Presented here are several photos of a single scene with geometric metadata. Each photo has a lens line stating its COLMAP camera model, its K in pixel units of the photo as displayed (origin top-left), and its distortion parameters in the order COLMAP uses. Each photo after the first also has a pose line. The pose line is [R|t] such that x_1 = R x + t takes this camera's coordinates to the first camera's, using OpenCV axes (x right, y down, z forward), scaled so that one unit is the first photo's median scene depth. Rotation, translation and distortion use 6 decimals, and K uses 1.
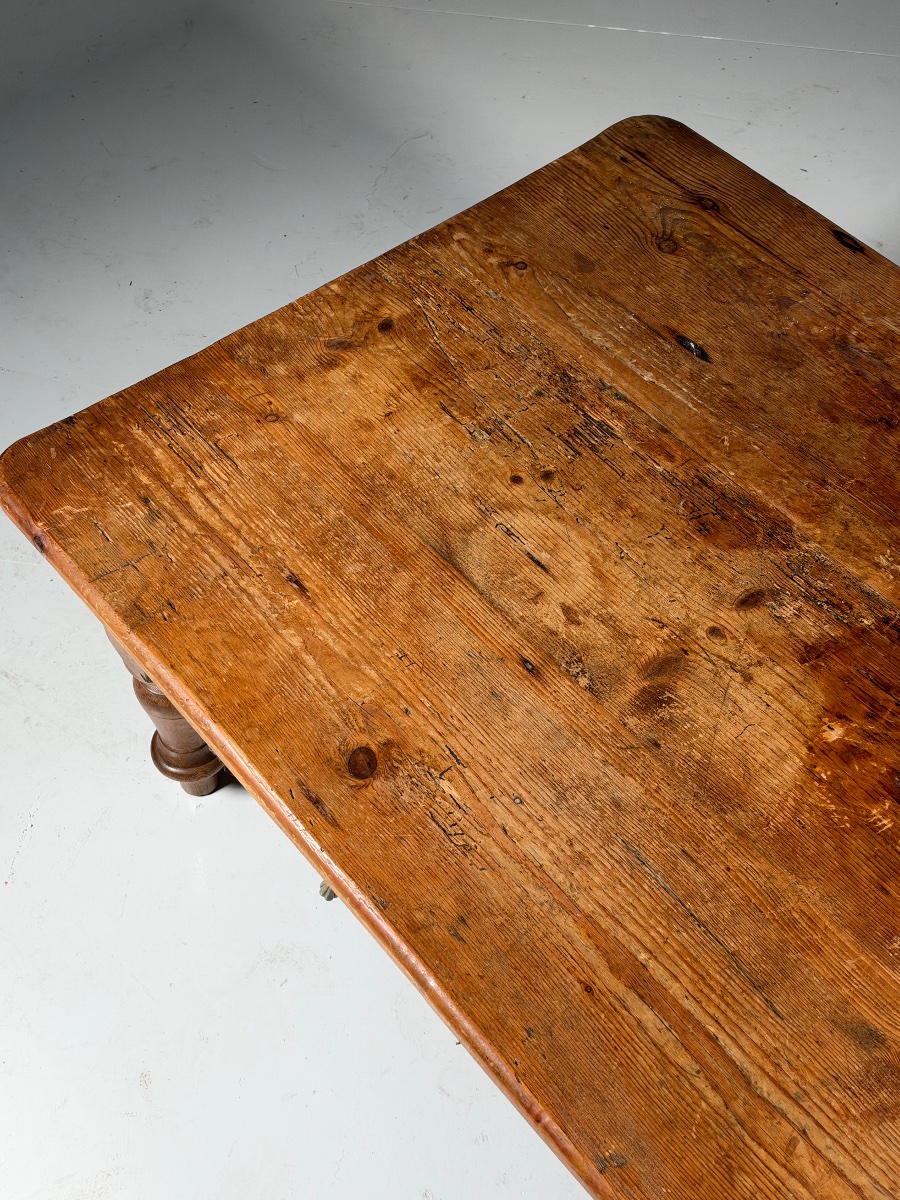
lens RADIAL K [[1443.7, 0, 450.0], [0, 1443.7, 600.0], [0, 0, 1]] dist [0.254224, -0.703840]
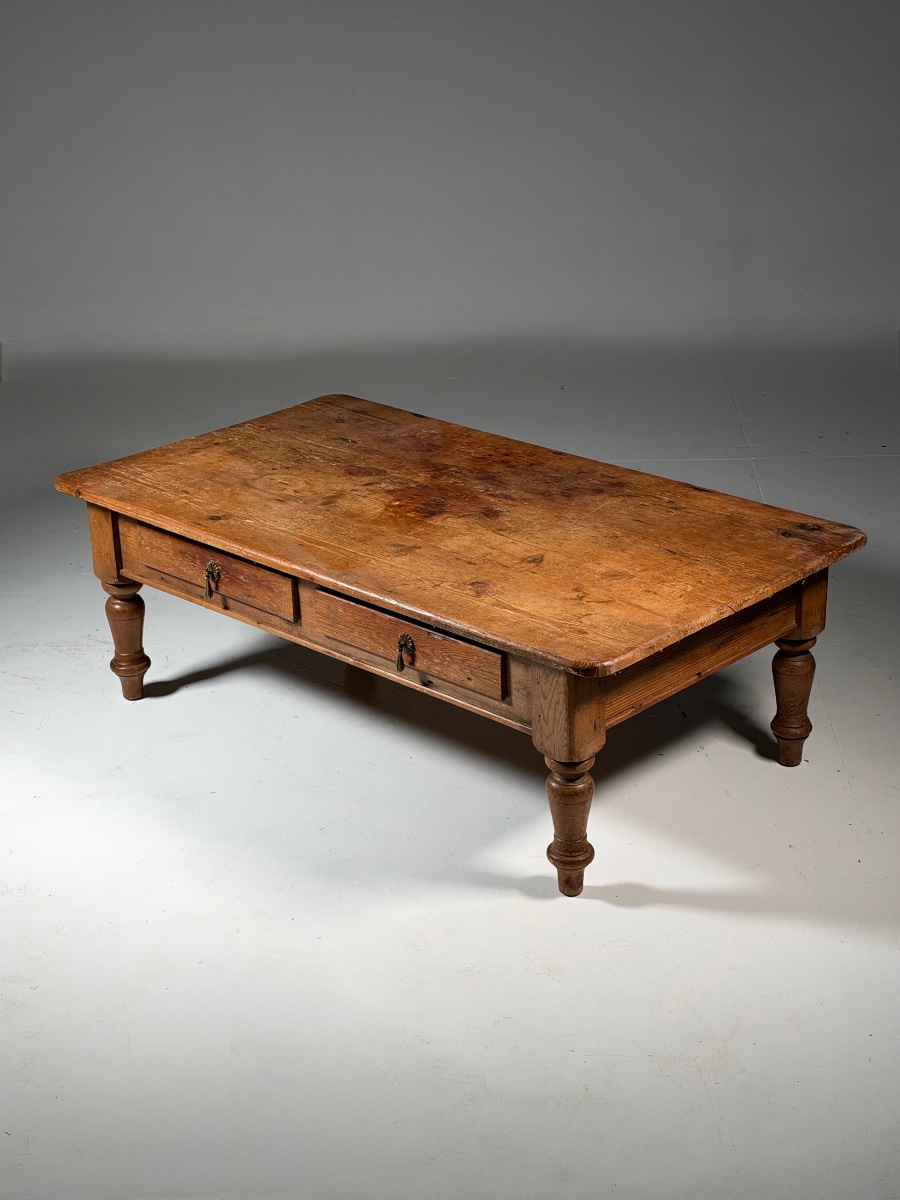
lens RADIAL K [[1985.0, 0, 450.0], [0, 1985.0, 600.0], [0, 0, 1]] dist [0.194005, -0.021279]
pose [[0.992899, -0.079871, 0.088165, 0.028270], [0.113549, 0.857318, -0.502107, 1.869823], [-0.035482, 0.508553, 0.860299, -1.811677]]
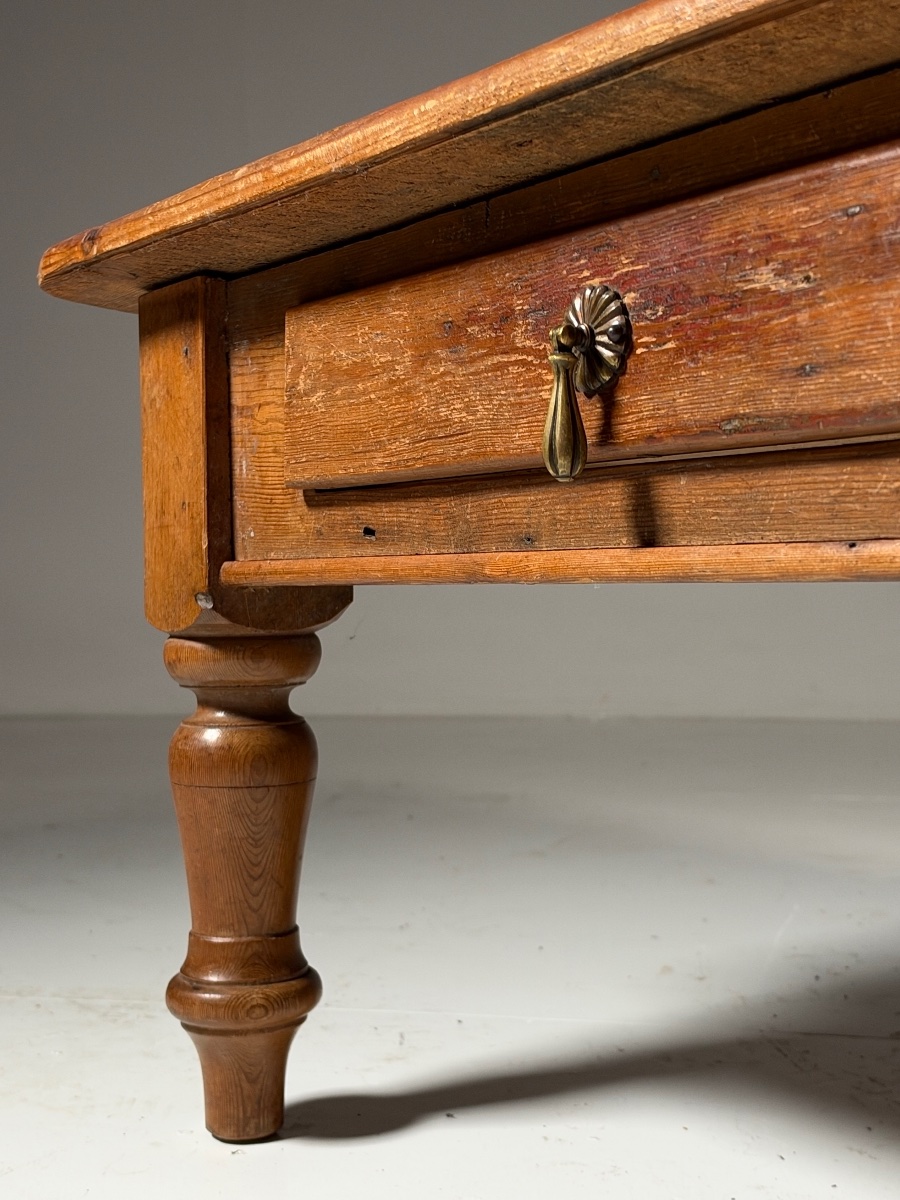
lens RADIAL K [[1668.8, 0, 450.0], [0, 1668.8, 600.0], [0, 0, 1]] dist [0.304943, -1.034017]
pose [[0.996563, -0.023402, -0.079469, -0.069623], [-0.048840, 0.608872, -0.791764, 0.636706], [0.066915, 0.792924, 0.605636, 0.689604]]
